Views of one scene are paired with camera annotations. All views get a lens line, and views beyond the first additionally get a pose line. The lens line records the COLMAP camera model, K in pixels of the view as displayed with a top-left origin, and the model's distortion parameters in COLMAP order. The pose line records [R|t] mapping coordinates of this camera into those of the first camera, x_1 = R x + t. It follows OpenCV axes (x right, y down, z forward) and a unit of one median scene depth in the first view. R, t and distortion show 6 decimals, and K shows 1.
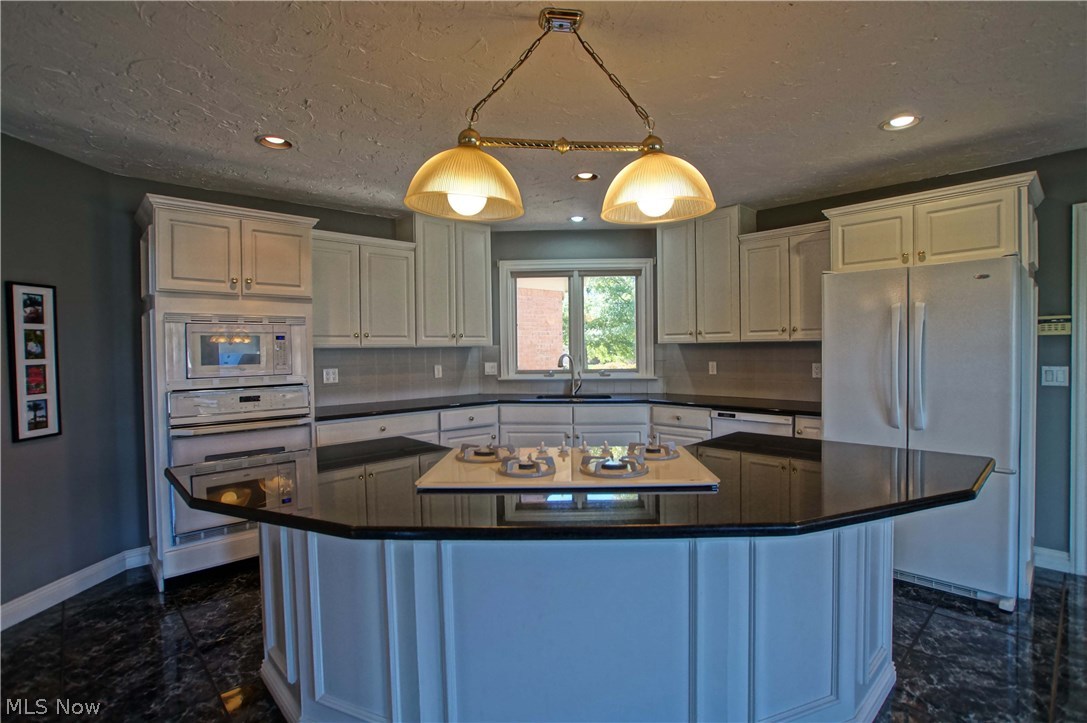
lens RADIAL K [[522.0, 0, 554.3], [0, 522.0, 360.4], [0, 0, 1]] dist [-0.025679, 0.001283]
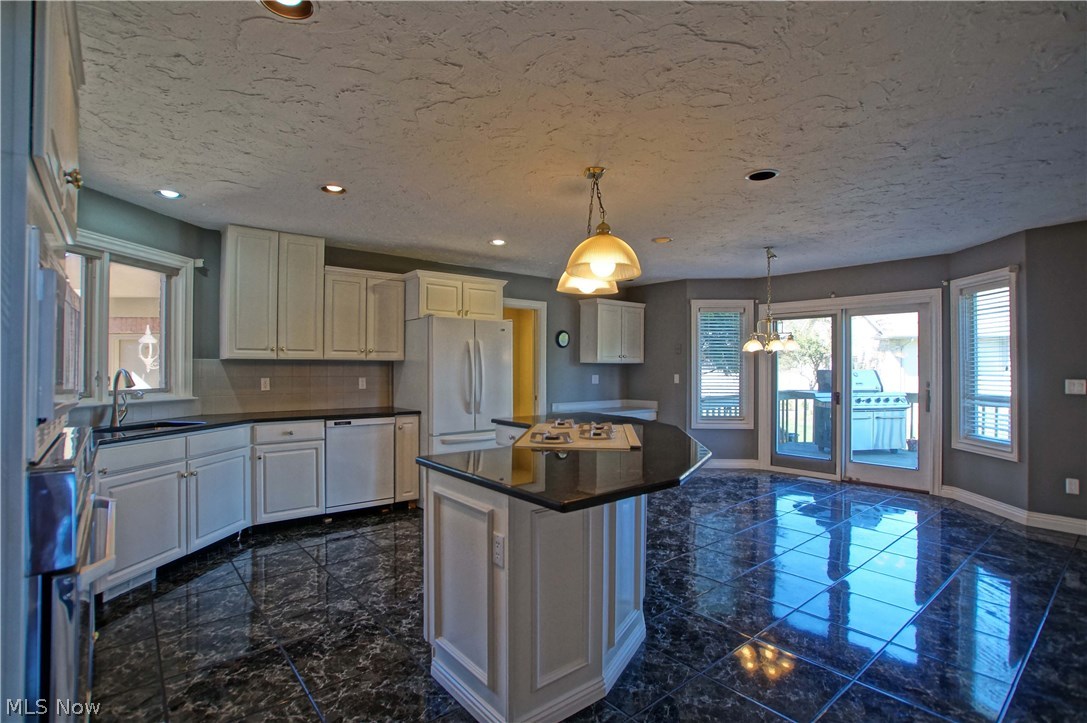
lens RADIAL K [[522.0, 0, 554.3], [0, 522.0, 360.4], [0, 0, 1]] dist [-0.025679, 0.001283]
pose [[0.113371, 0.018593, 0.993379, -0.947272], [0.011539, 0.999733, -0.020029, -0.006541], [-0.993486, 0.013733, 0.113126, 0.503626]]
